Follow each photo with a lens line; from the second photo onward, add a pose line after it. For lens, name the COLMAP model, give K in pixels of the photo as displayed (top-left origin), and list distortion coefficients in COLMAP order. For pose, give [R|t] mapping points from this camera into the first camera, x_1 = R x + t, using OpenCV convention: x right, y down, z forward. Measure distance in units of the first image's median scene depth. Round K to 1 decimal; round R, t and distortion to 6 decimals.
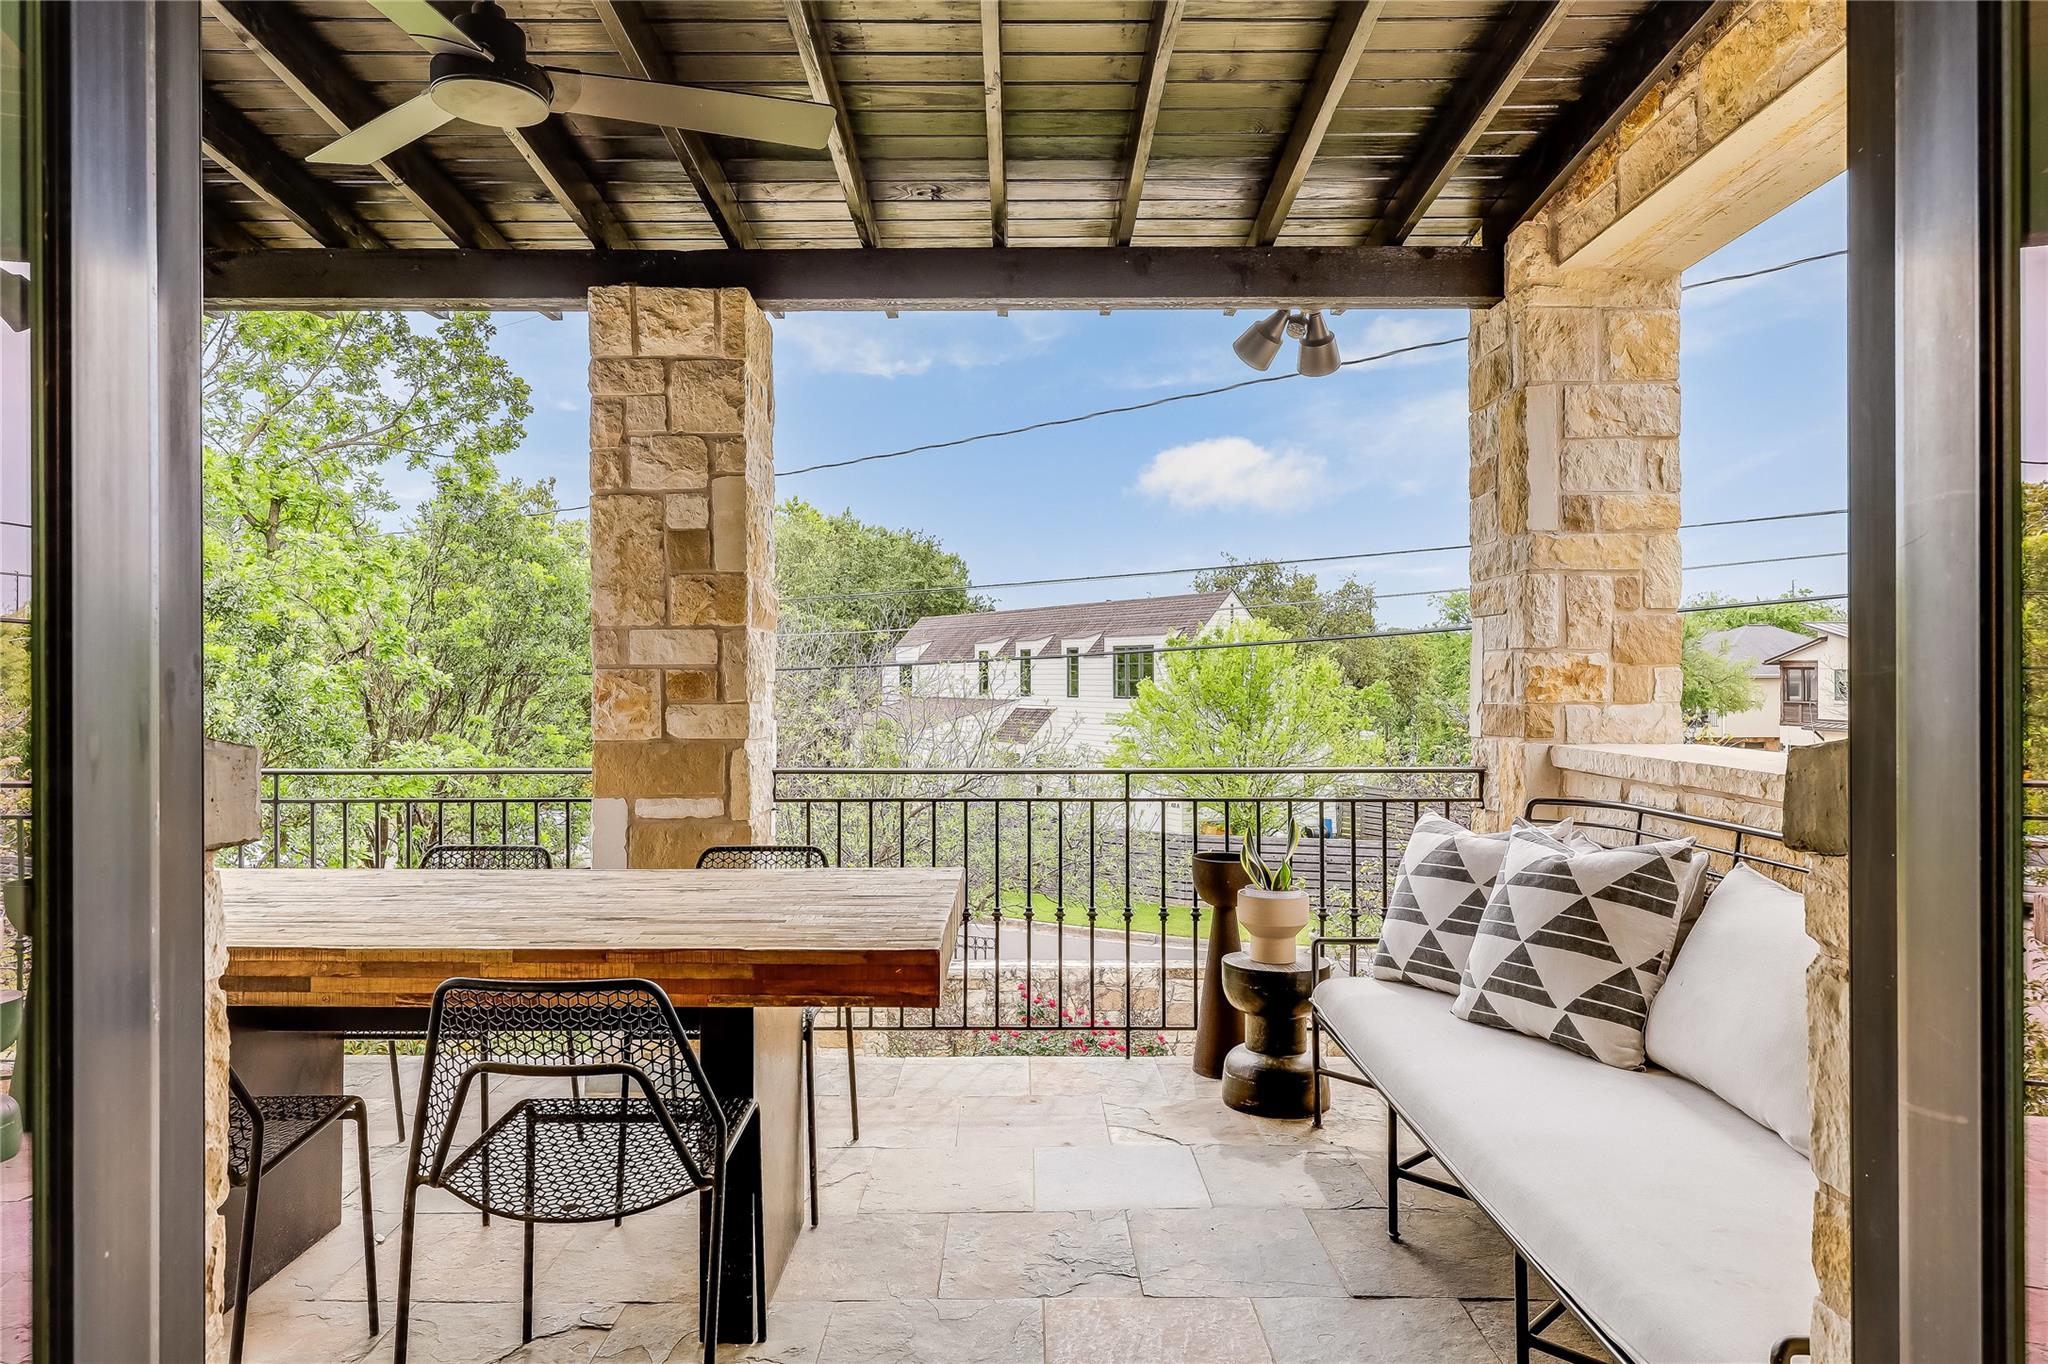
lens RADIAL K [[1154.4, 0, 1024.0], [0, 1154.4, 682.0], [0, 0, 1]] dist [0.001803, 0.000304]
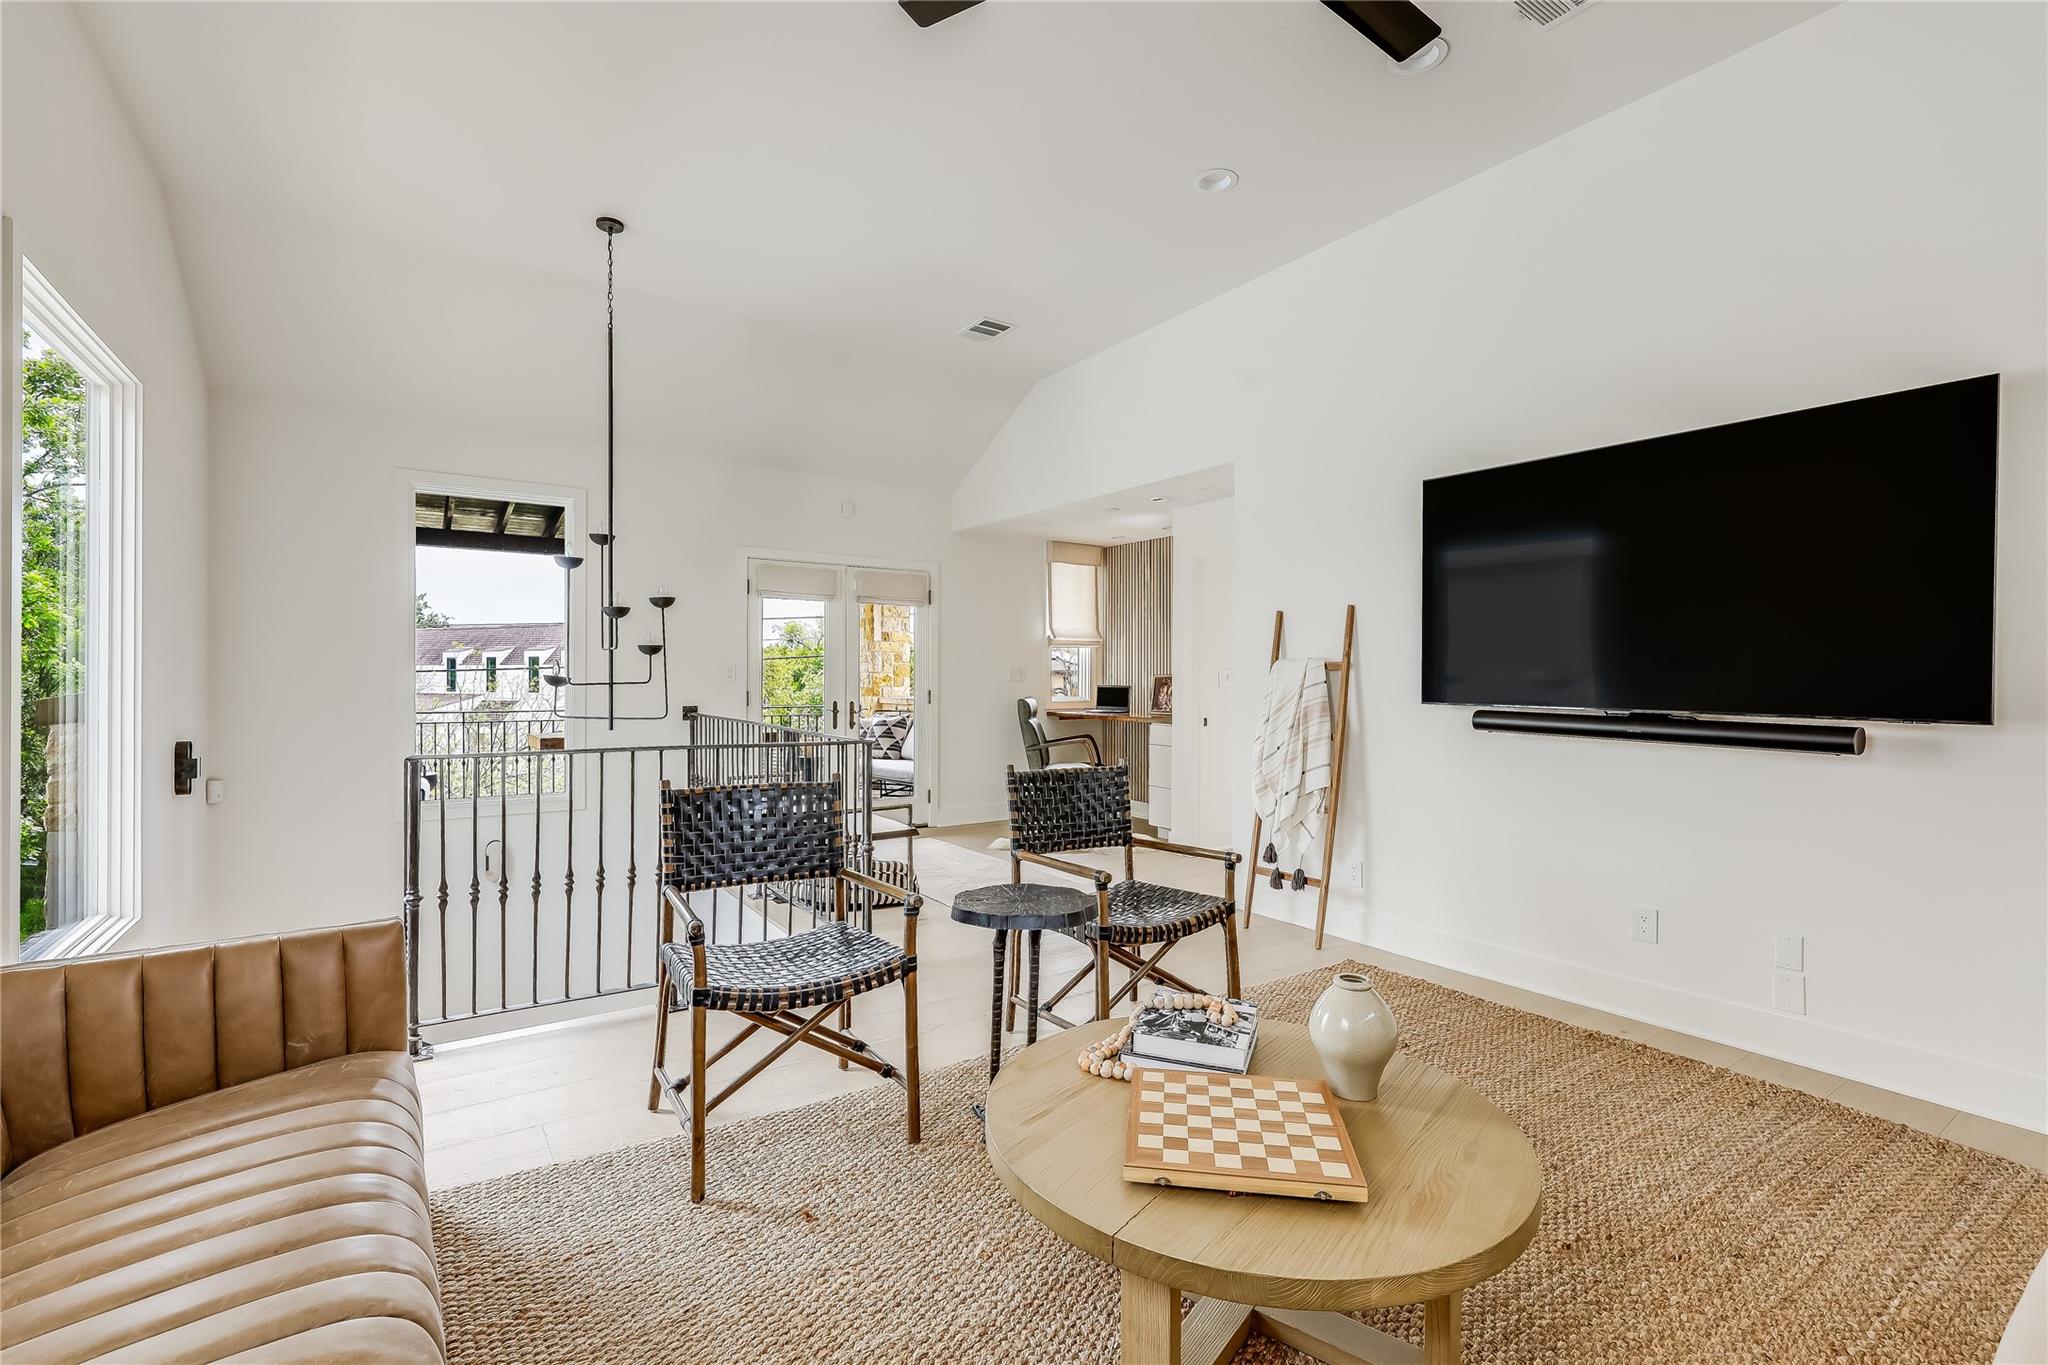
lens RADIAL K [[862.8, 0, 1024.0], [0, 862.8, 682.5], [0, 0, 1]] dist [-0.000164, -0.000117]
pose [[0.802122, 0.009318, 0.597087, -0.872649], [-0.007499, 0.999957, -0.005532, 0.019670], [-0.597113, -0.000040, 0.802157, -1.593570]]
